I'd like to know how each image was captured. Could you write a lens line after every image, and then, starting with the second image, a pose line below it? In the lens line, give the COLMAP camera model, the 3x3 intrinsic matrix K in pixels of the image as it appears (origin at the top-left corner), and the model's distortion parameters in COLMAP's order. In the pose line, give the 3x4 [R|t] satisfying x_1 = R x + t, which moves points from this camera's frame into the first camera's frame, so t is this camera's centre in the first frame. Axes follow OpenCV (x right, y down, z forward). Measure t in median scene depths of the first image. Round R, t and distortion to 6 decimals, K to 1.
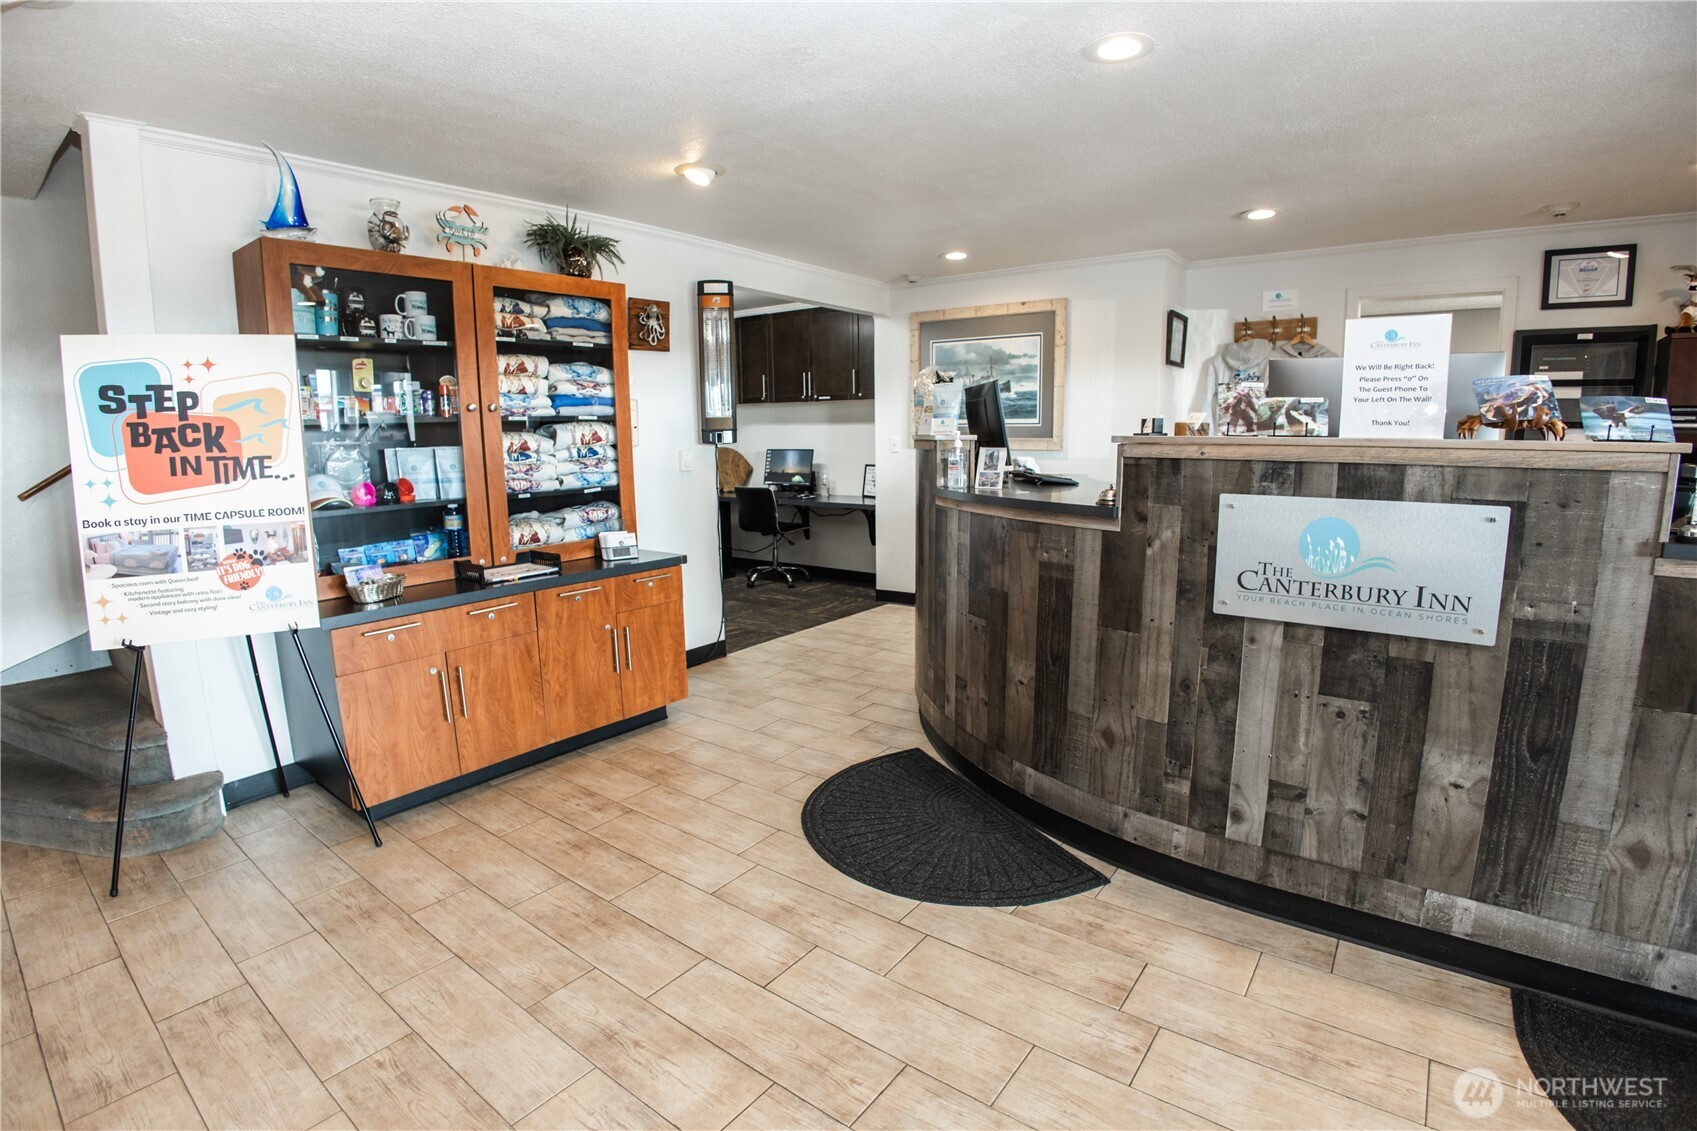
lens RADIAL K [[798.6, 0, 848.5], [0, 798.6, 565.5], [0, 0, 1]] dist [-0.099228, 0.019452]
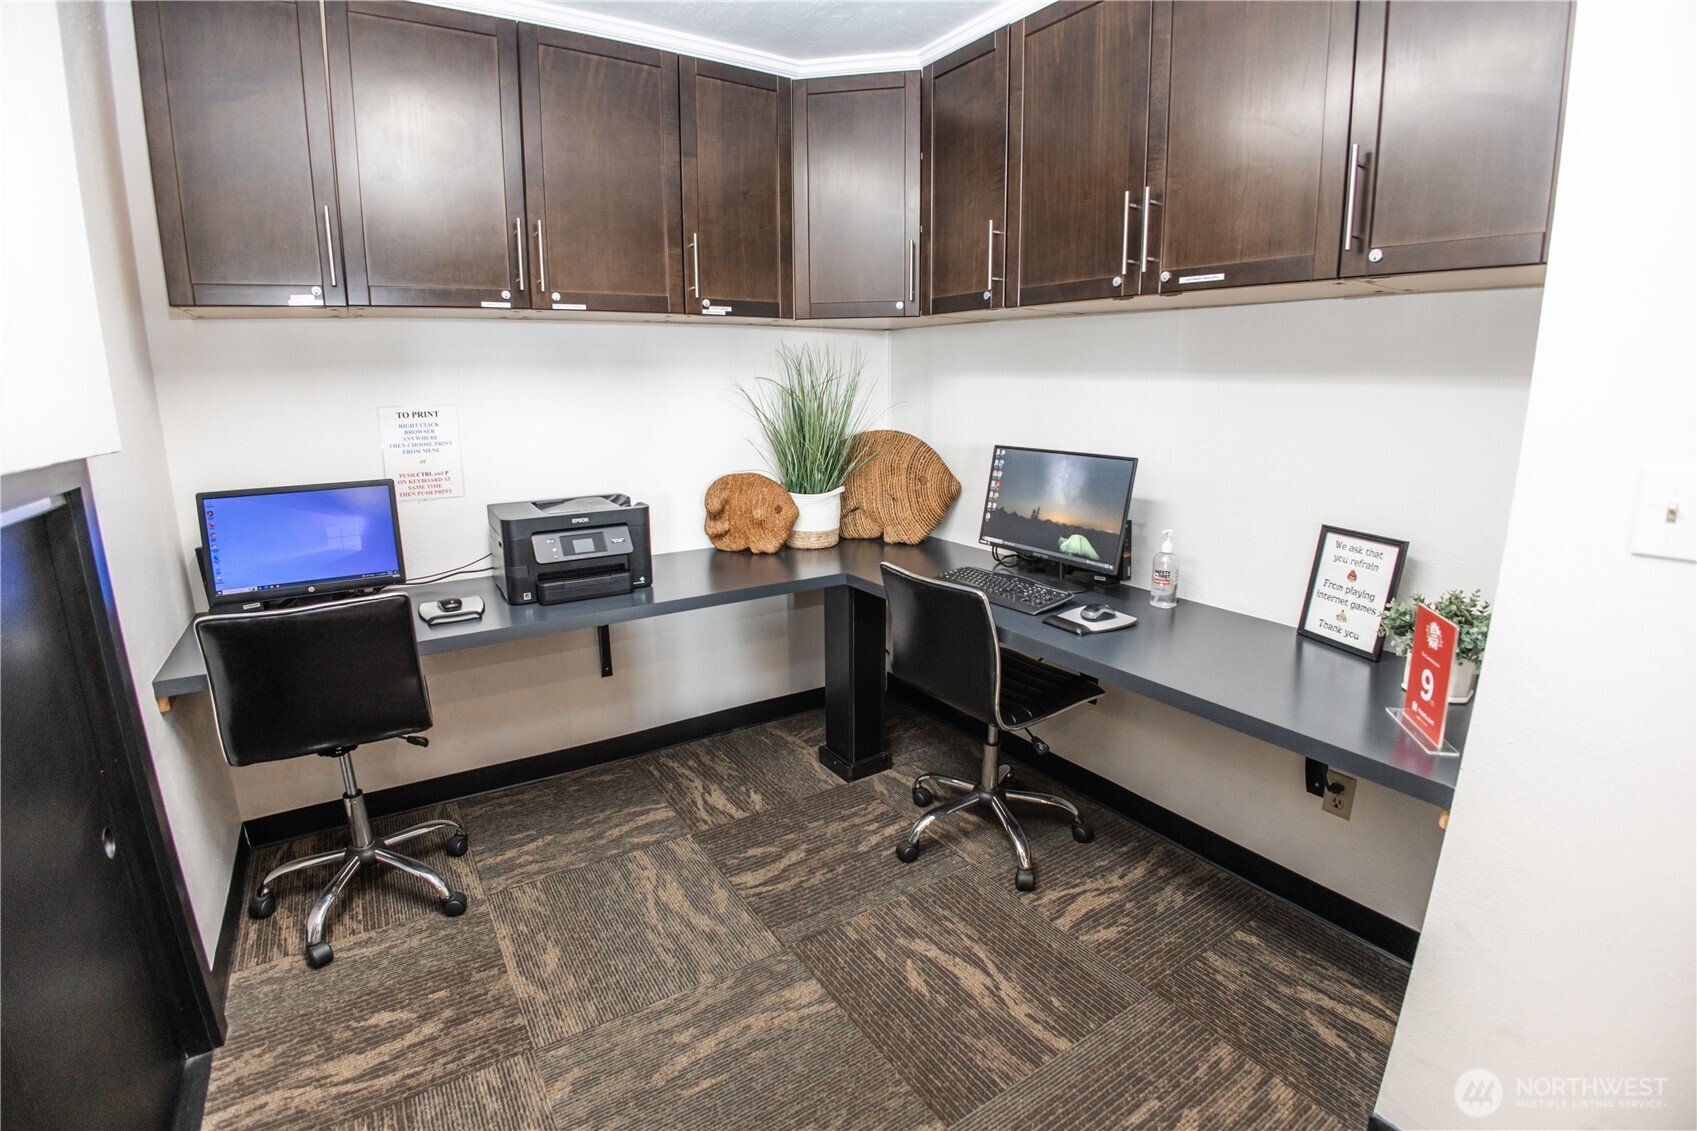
lens RADIAL K [[798.6, 0, 848.5], [0, 798.6, 565.5], [0, 0, 1]] dist [-0.099228, 0.019452]
pose [[0.939613, 0.088450, -0.330612, -0.043819], [-0.067795, 0.994987, 0.073518, -0.117295], [0.335458, -0.046665, 0.940899, 0.662290]]
